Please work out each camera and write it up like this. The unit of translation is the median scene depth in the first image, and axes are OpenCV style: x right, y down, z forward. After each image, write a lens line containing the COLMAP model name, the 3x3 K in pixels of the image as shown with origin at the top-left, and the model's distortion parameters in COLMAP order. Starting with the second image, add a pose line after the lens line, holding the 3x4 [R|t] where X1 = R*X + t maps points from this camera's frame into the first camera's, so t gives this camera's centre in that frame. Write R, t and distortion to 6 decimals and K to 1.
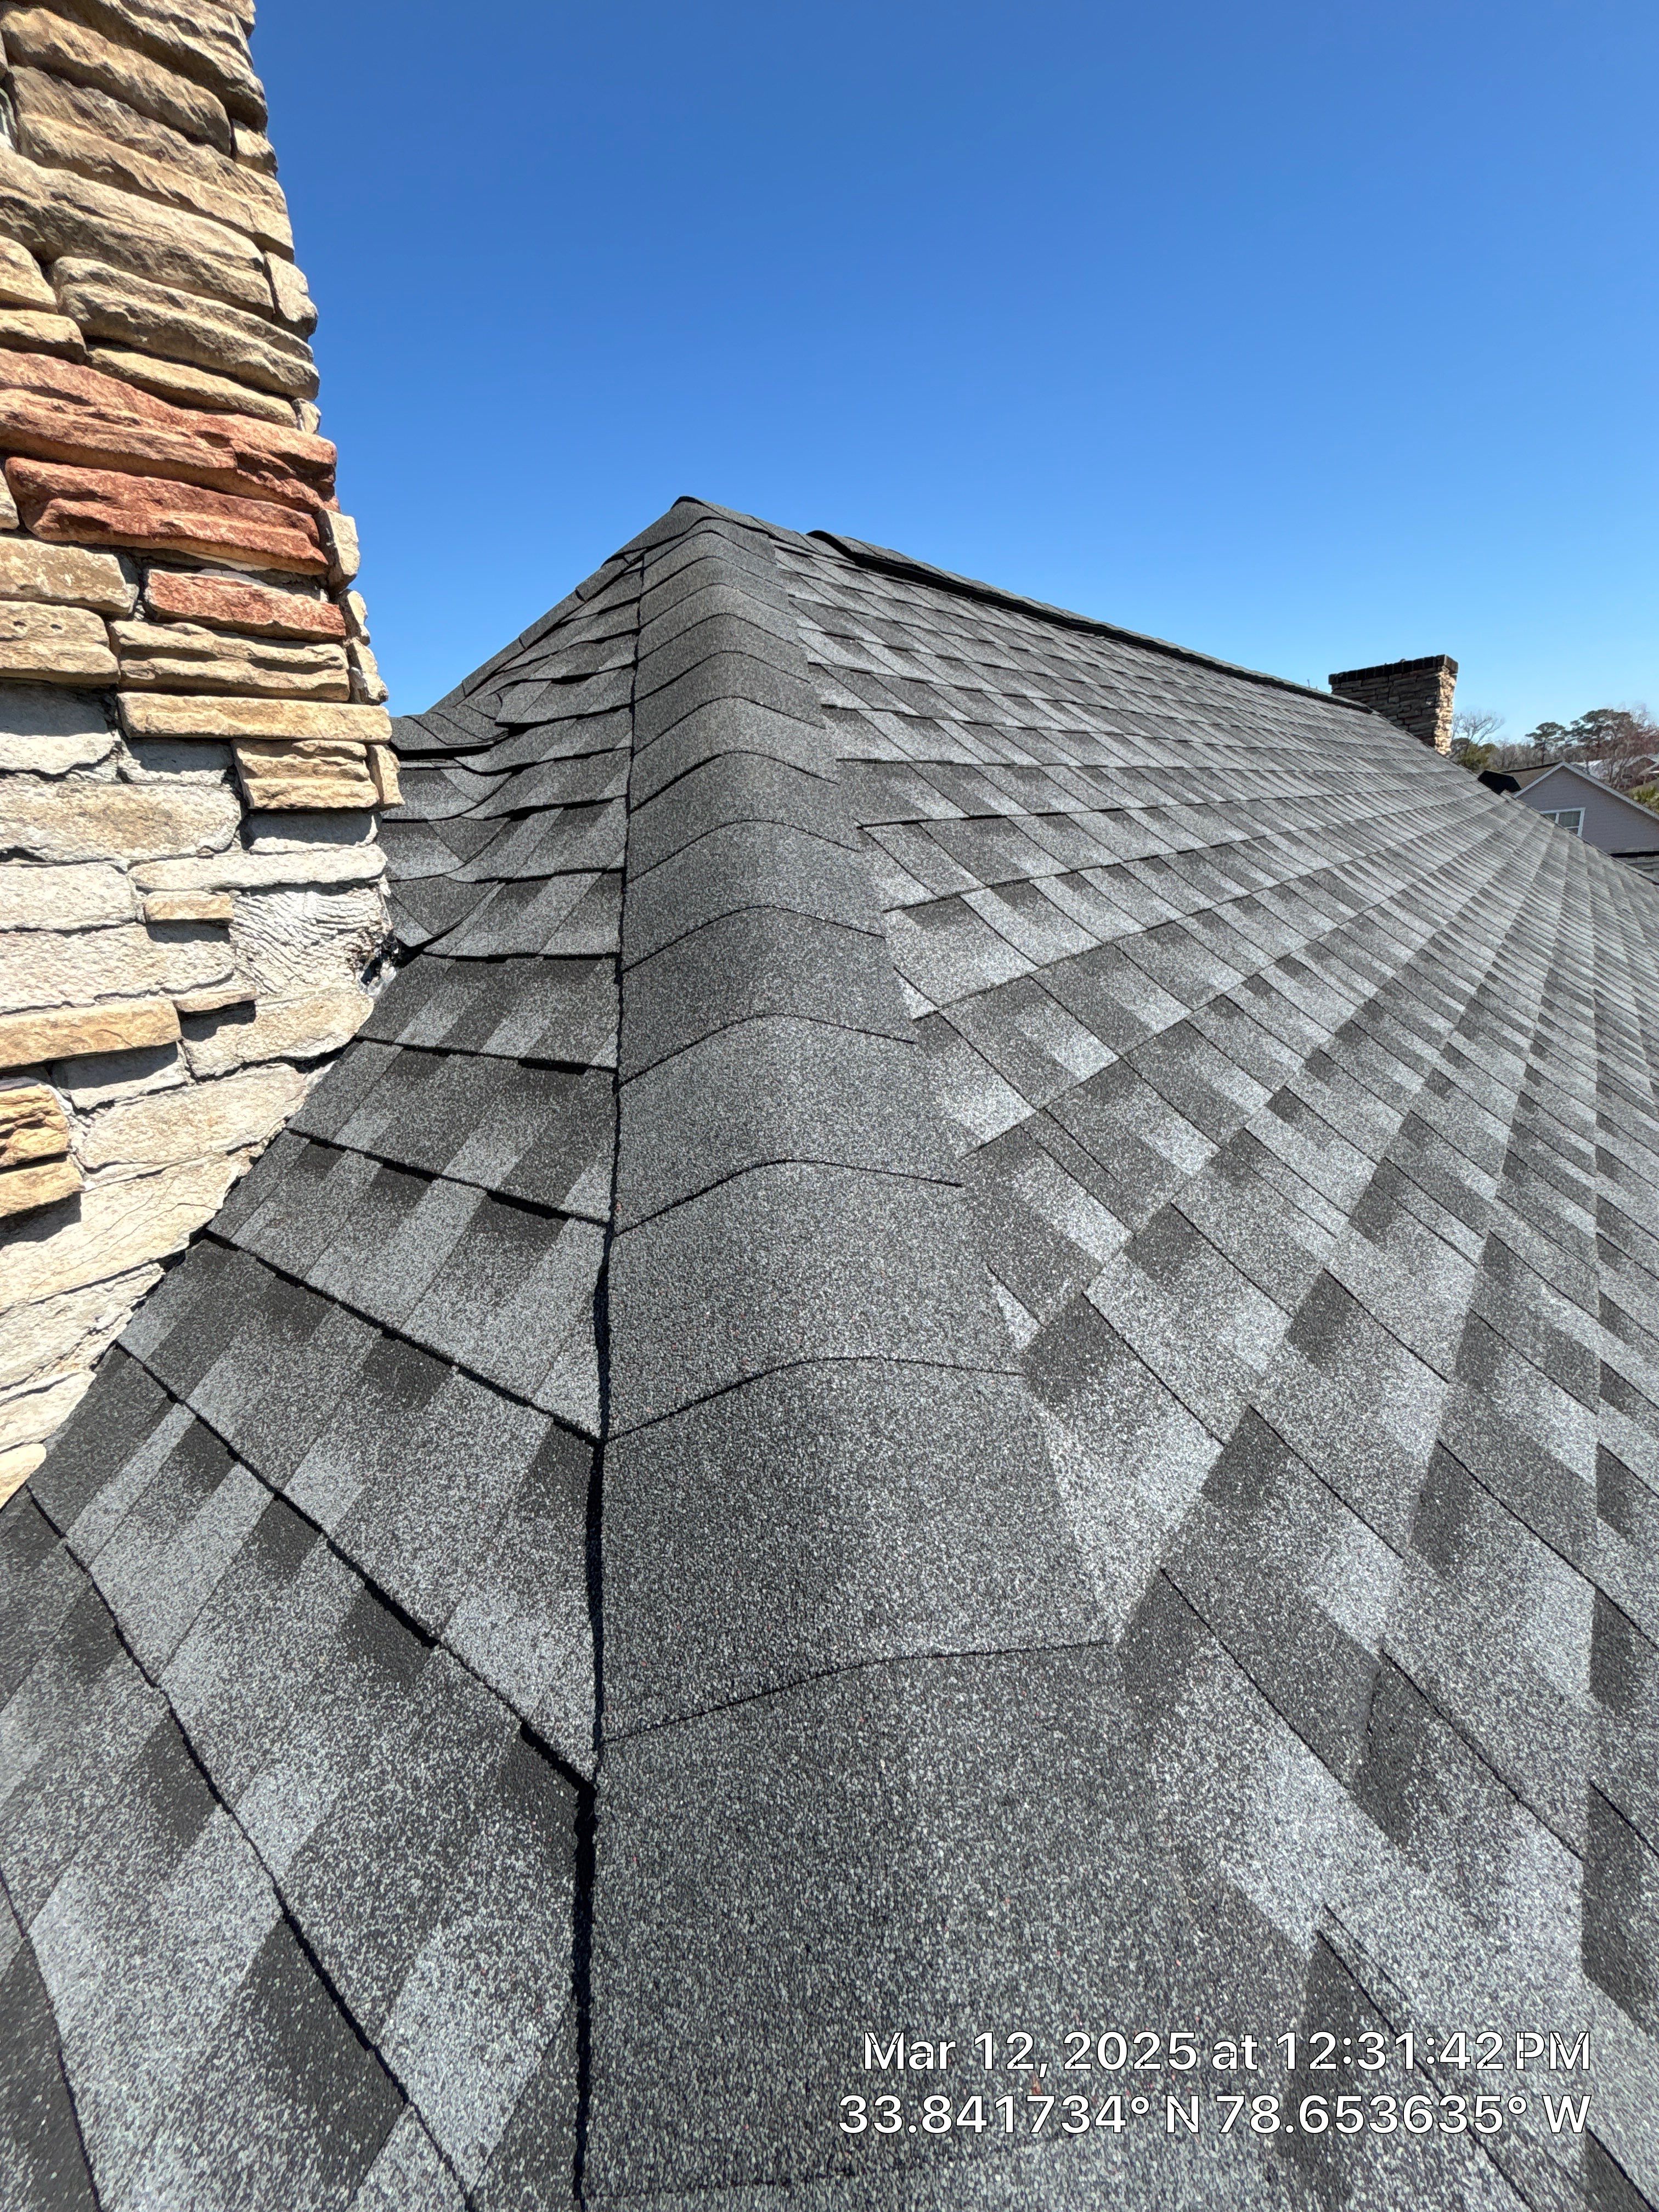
lens RADIAL K [[870.8, 0, 829.5], [0, 870.8, 1106.0], [0, 0, 1]] dist [-0.000846, -0.000386]
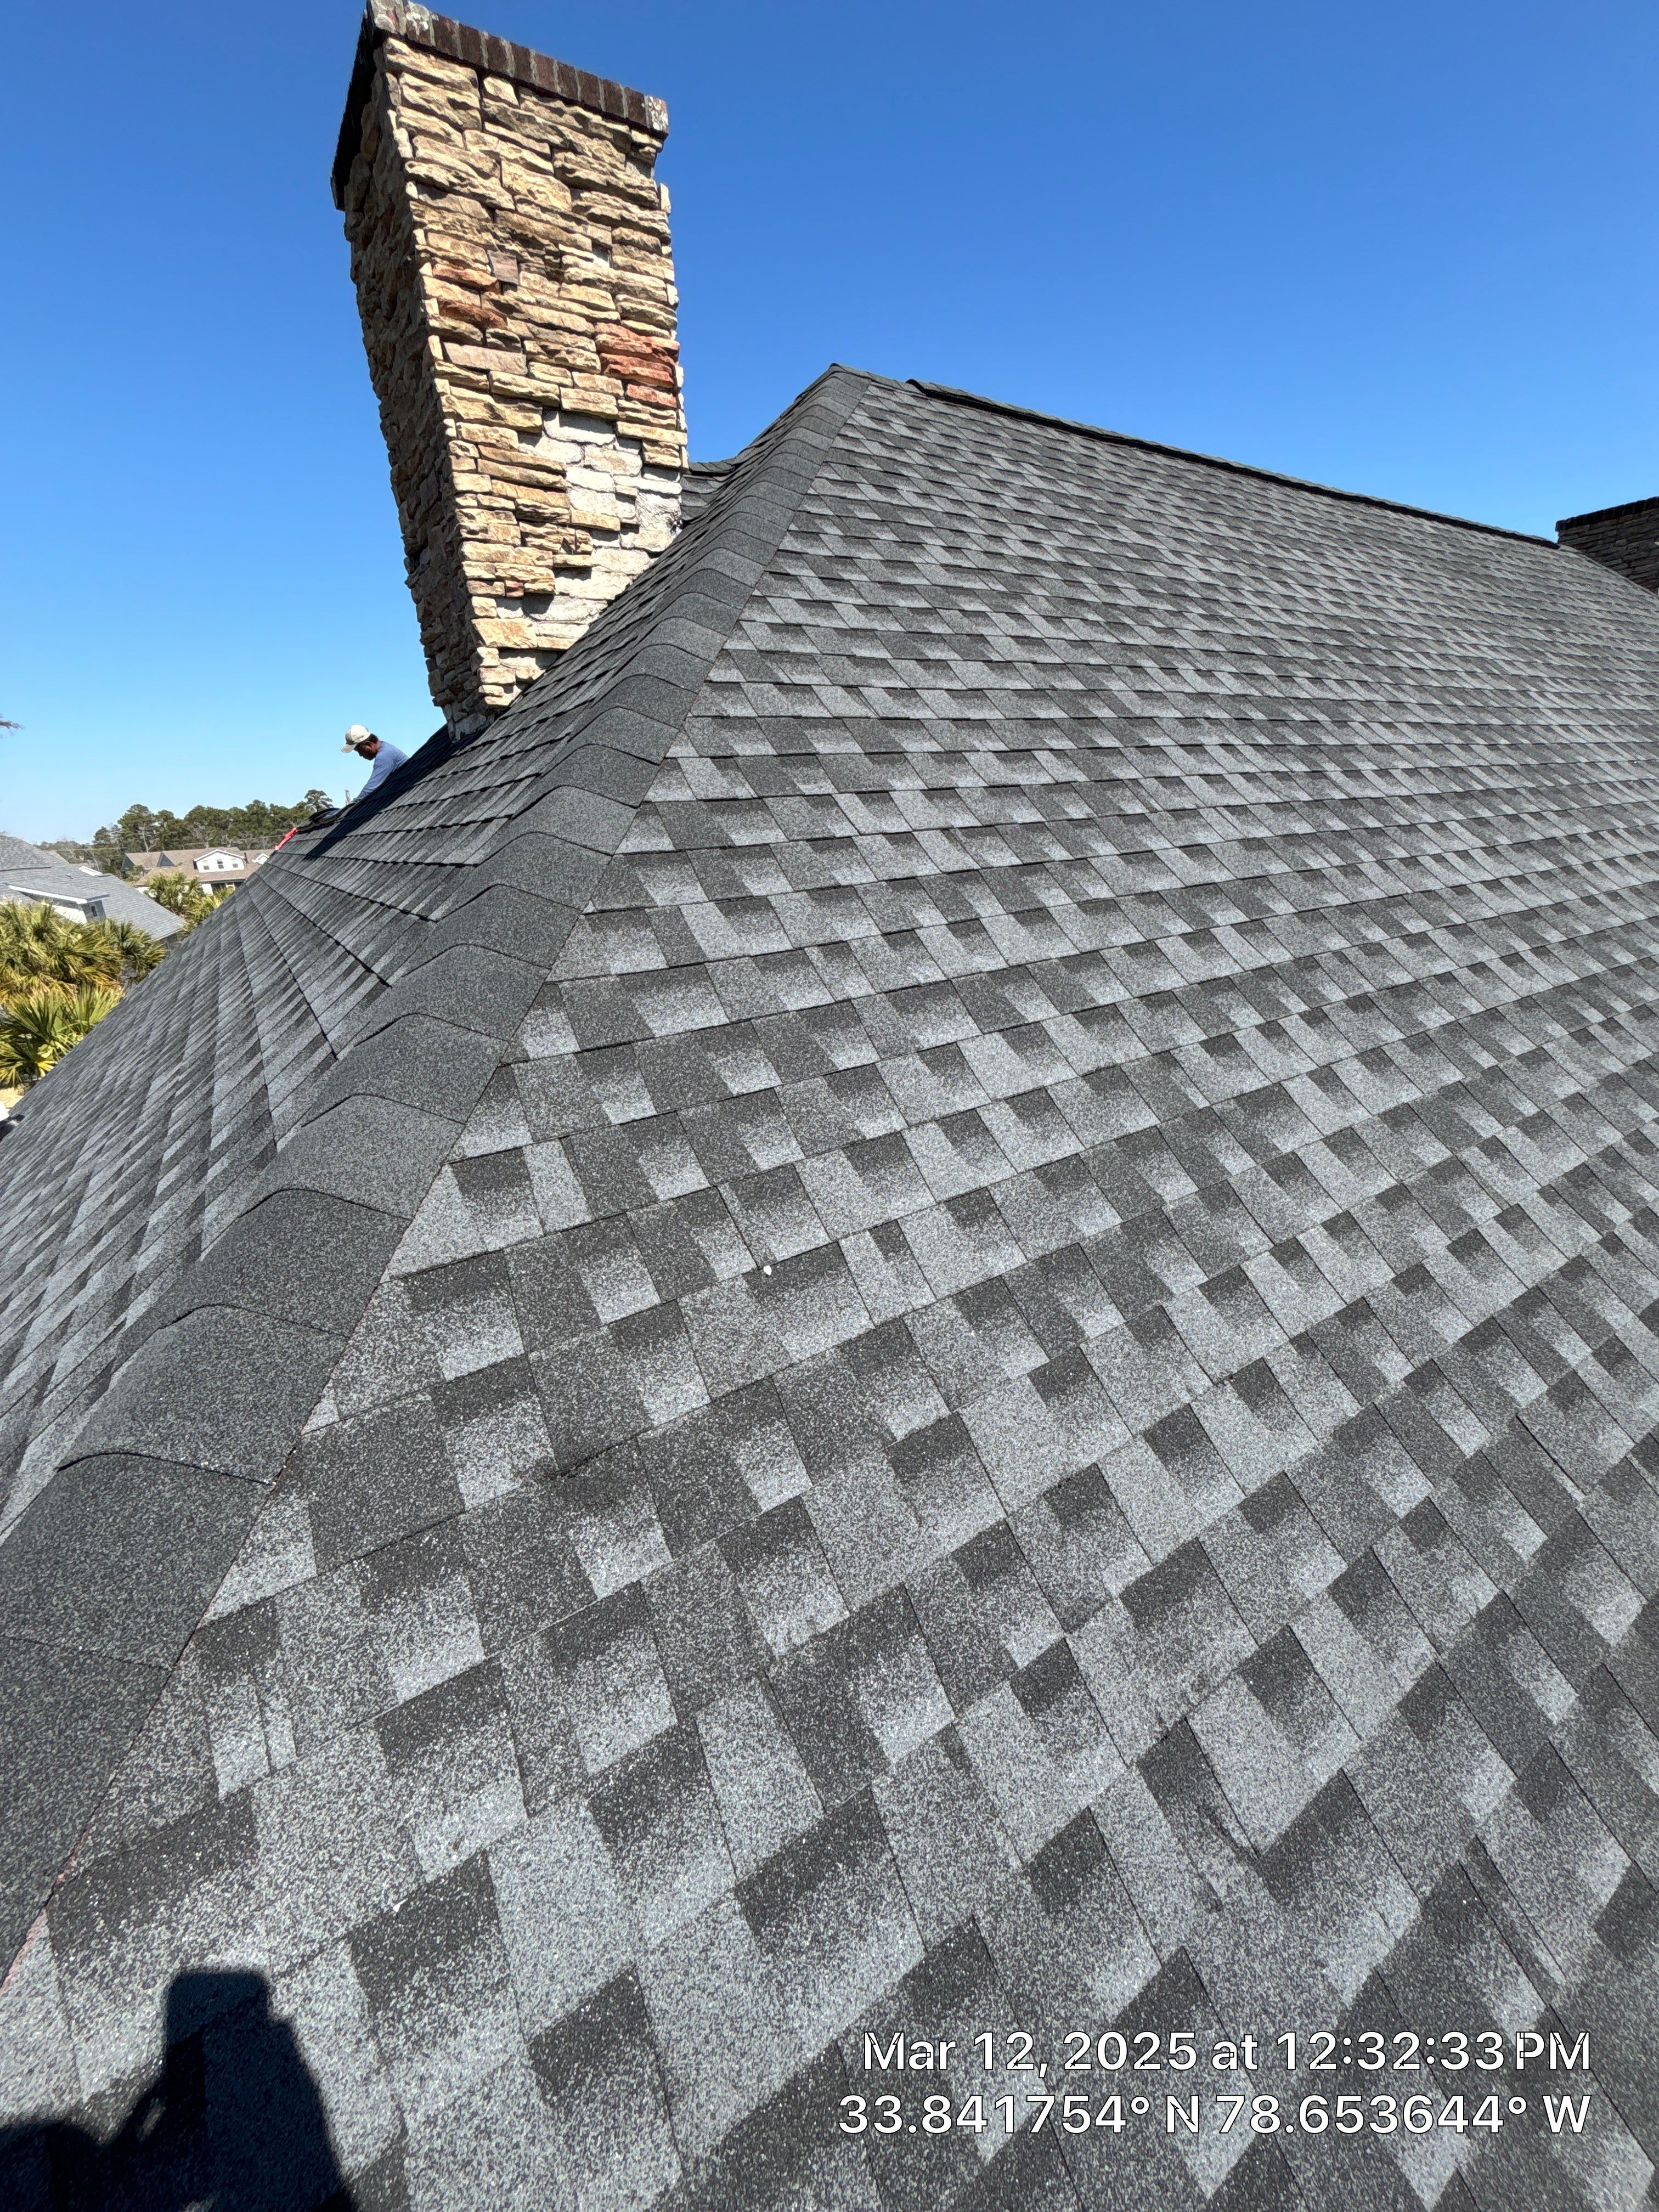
lens RADIAL K [[882.3, 0, 837.8], [0, 882.3, 1106.1], [0, 0, 1]] dist [-0.003453, 0.004634]
pose [[0.951667, 0.134355, -0.276185, 1.348545], [-0.119738, 0.990390, 0.069207, 1.845901], [0.282829, -0.032792, 0.958610, -2.185012]]
